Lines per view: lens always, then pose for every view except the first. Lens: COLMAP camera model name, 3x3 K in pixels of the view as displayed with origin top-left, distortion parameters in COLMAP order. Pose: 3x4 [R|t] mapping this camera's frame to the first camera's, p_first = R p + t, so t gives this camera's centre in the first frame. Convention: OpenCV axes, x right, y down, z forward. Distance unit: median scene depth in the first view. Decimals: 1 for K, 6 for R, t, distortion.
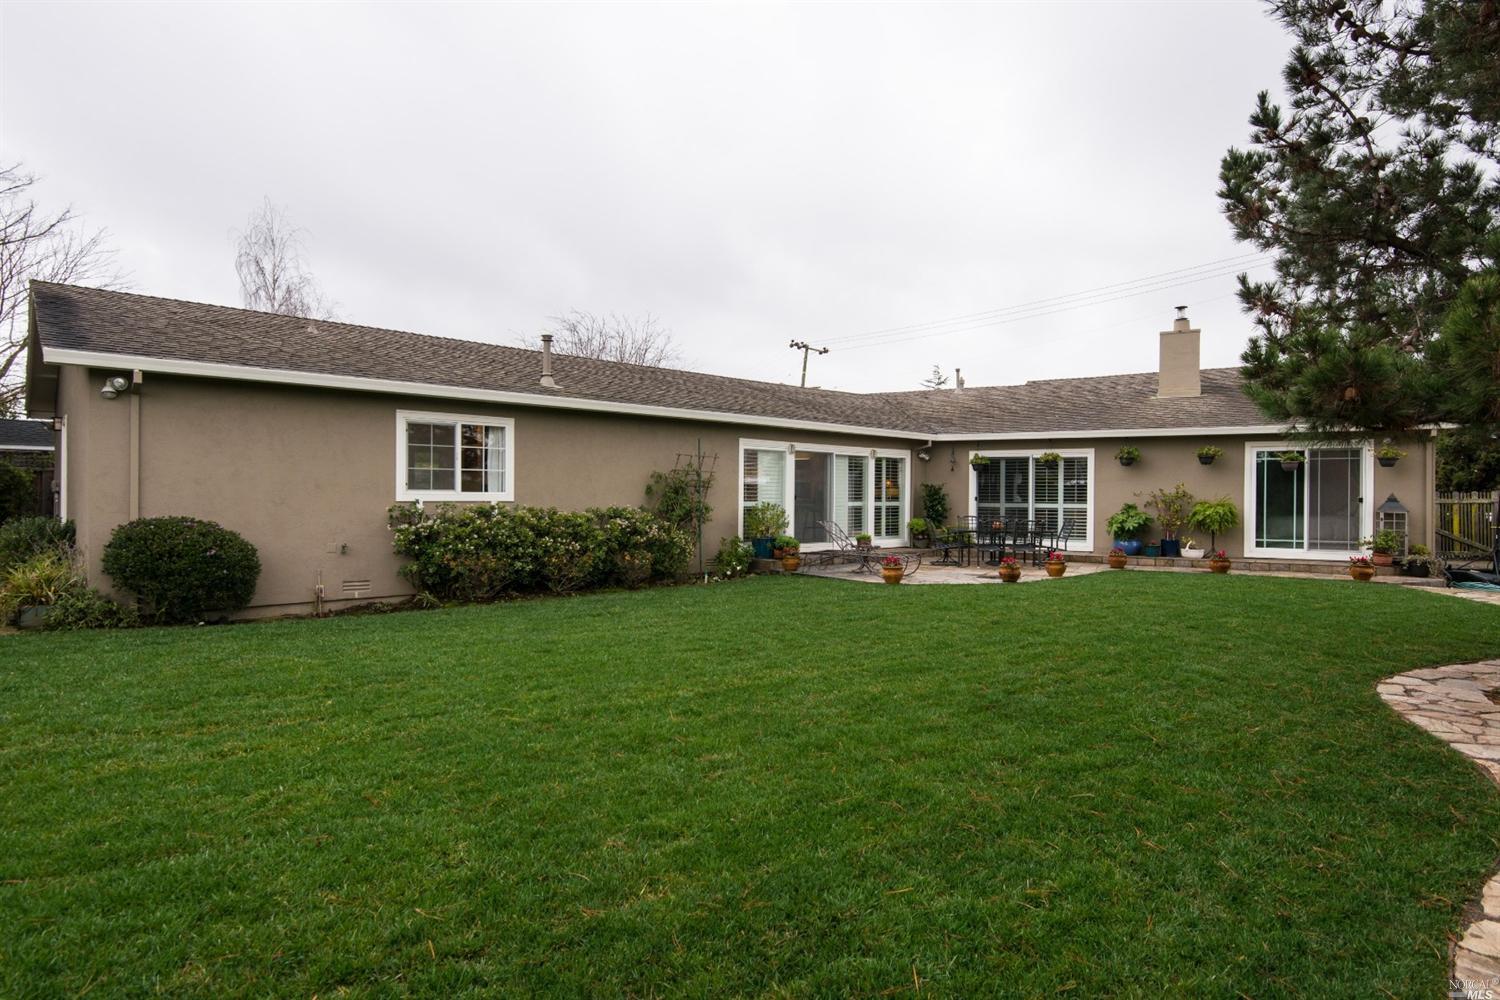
lens RADIAL K [[850.7, 0, 726.2], [0, 850.7, 492.3], [0, 0, 1]] dist [-0.000650, -0.000194]
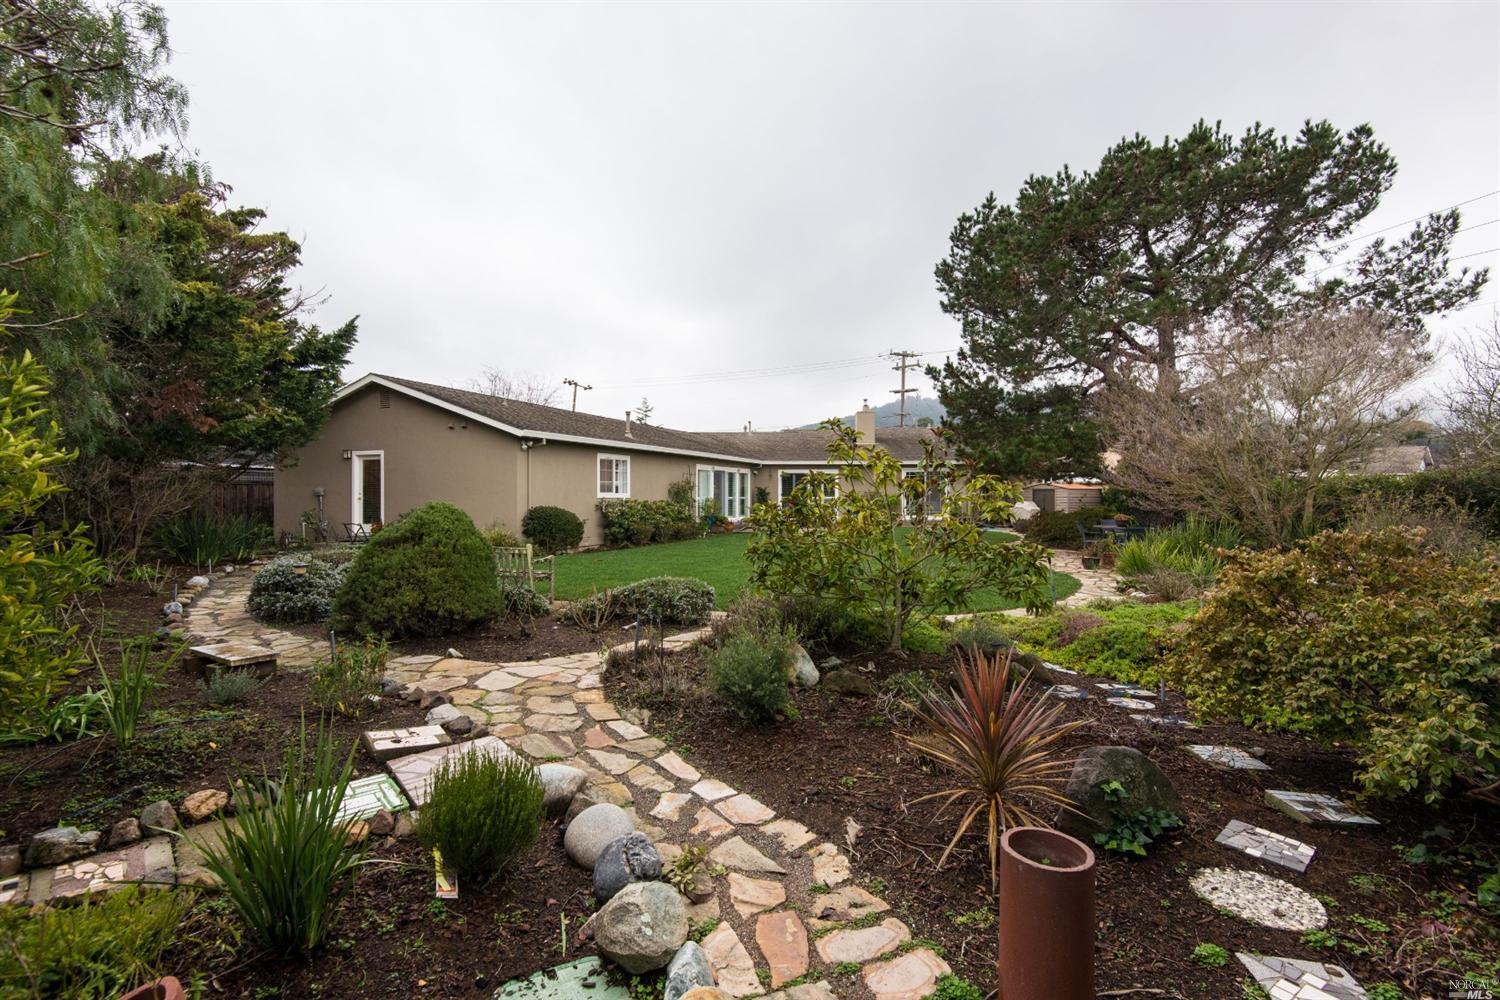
lens RADIAL K [[699.6, 0, 747.4], [0, 699.6, 495.1], [0, 0, 1]] dist [0.043471, -0.029084]
pose [[0.893602, -0.010094, 0.448748, -0.553492], [0.005932, 0.999925, 0.010680, -0.008843], [-0.448822, -0.006882, 0.893595, -0.441613]]
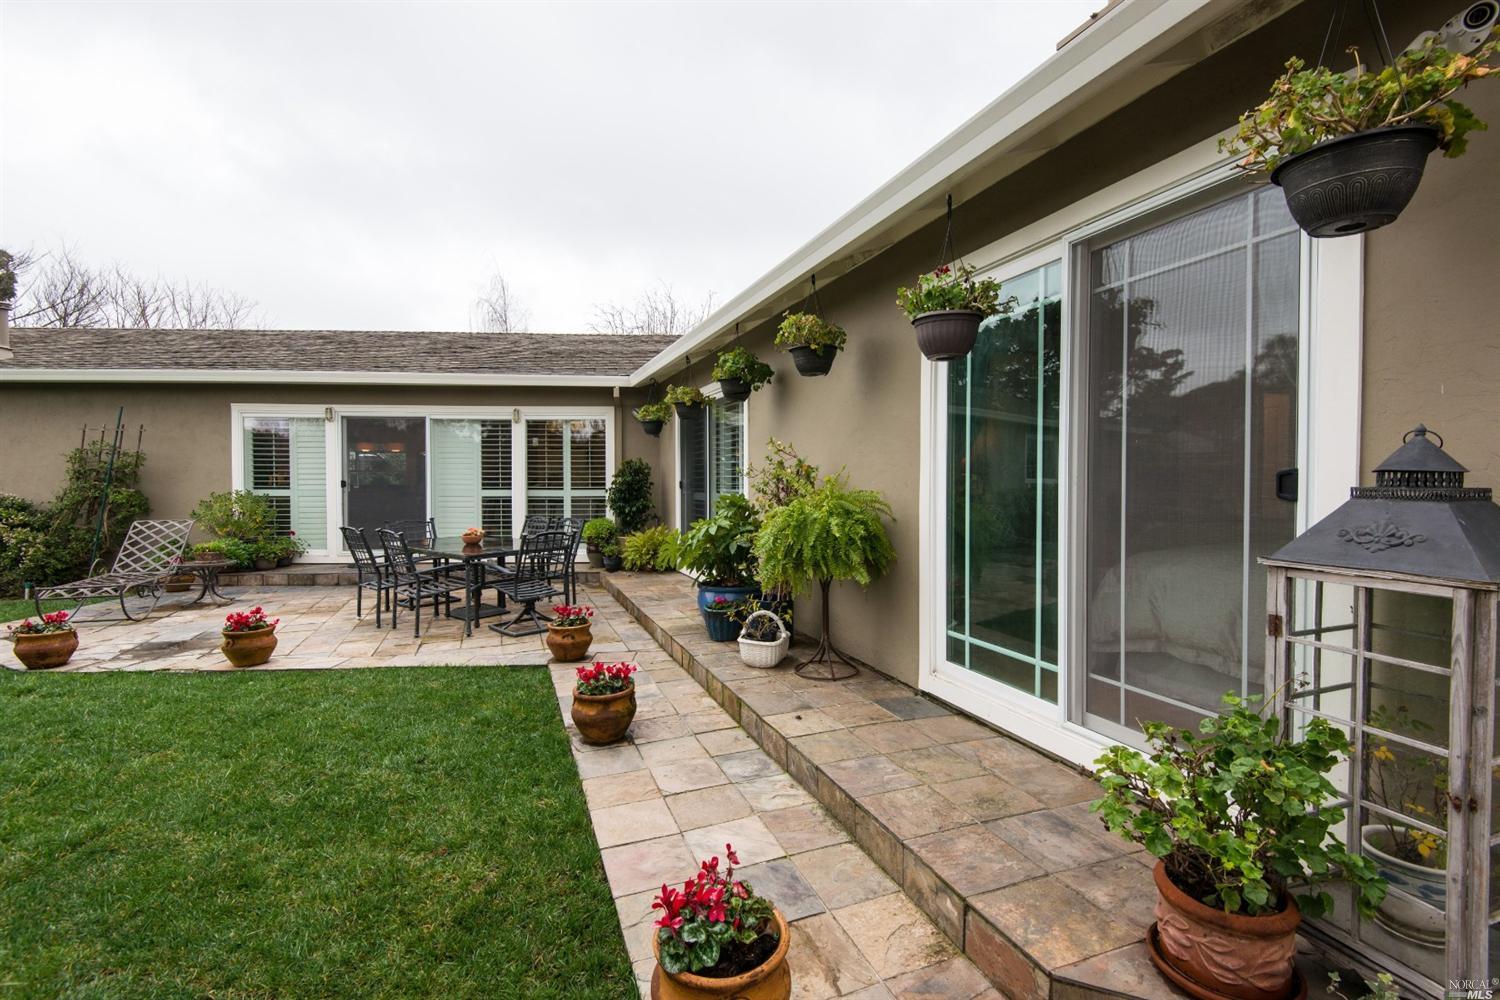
lens RADIAL K [[699.6, 0, 747.4], [0, 699.6, 495.1], [0, 0, 1]] dist [0.043471, -0.029084]
pose [[0.761291, 0.009372, -0.648342, 0.697238], [0.003394, 0.999824, 0.018439, 0.006225], [0.648401, -0.016238, 0.761126, 0.758592]]
